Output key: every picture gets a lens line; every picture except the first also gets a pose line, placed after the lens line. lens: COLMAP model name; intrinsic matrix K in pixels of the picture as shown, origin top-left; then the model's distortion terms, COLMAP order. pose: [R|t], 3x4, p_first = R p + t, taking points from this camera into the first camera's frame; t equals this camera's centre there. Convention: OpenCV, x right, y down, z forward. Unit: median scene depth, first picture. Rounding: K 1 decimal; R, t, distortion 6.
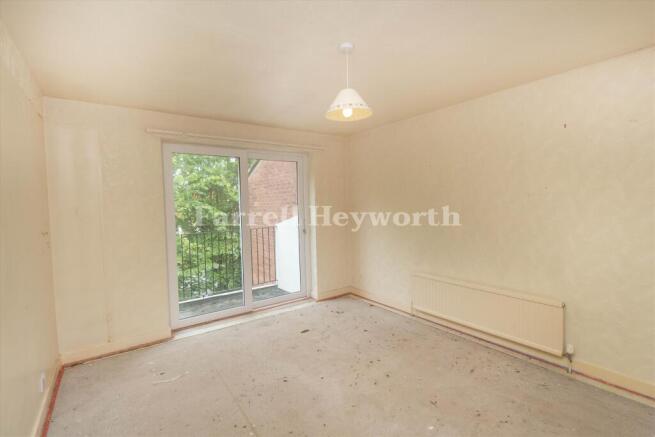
lens RADIAL K [[303.4, 0, 328.2], [0, 303.4, 218.8], [0, 0, 1]] dist [0.005337, 0.000690]
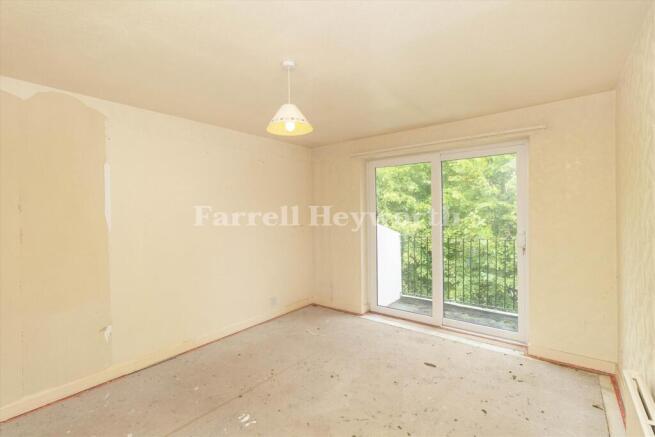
lens RADIAL K [[303.4, 0, 327.1], [0, 303.4, 215.3], [0, 0, 1]] dist [0.005337, 0.000690]
pose [[0.265459, 0.028622, -0.963697, 0.578124], [-0.045276, 0.998827, 0.017193, -0.034973], [0.963059, 0.039068, 0.266443, 0.447381]]
